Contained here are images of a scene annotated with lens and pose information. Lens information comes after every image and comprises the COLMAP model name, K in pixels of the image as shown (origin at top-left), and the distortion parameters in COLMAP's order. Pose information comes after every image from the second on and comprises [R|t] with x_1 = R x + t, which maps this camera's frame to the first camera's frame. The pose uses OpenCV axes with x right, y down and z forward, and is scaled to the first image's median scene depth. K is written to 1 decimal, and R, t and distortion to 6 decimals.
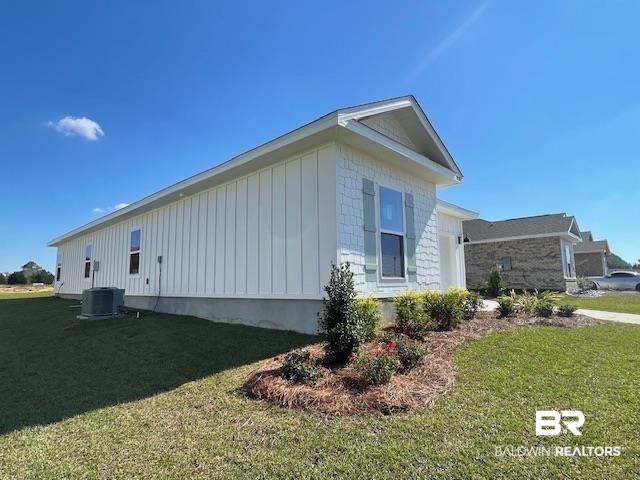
lens RADIAL K [[352.7, 0, 317.4], [0, 352.7, 243.0], [0, 0, 1]] dist [-0.002323, 0.002671]
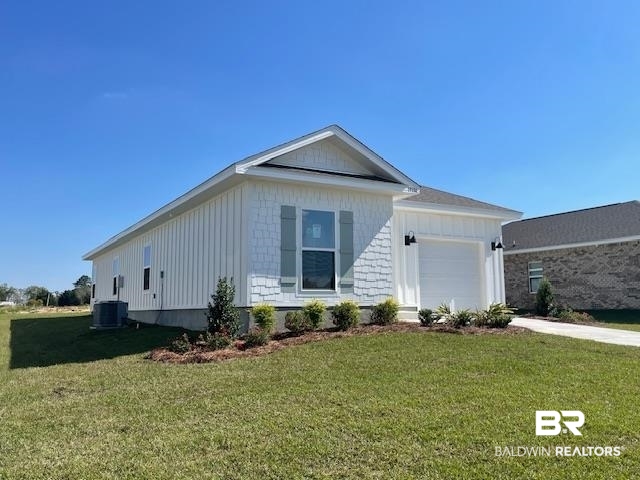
lens RADIAL K [[551.1, 0, 320.6], [0, 551.1, 234.7], [0, 0, 1]] dist [0.027329, -0.008339]
pose [[0.962911, -0.032402, -0.267865, 0.739980], [0.028828, 0.999435, -0.017264, -0.049565], [0.268274, 0.008902, 0.963302, -0.738016]]
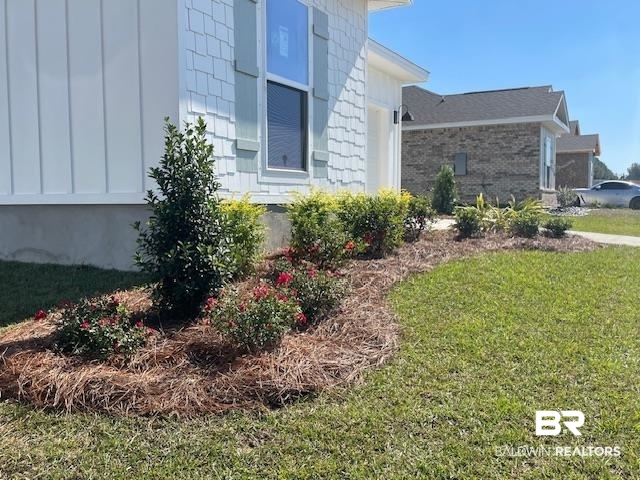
lens RADIAL K [[599.9, 0, 316.6], [0, 599.9, 240.2], [0, 0, 1]] dist [0.076133, 0.000000]
pose [[0.963442, -0.004800, 0.267875, 0.010981], [-0.044335, 0.983199, 0.177073, 0.043216], [-0.264225, -0.182475, 0.947042, 0.095412]]
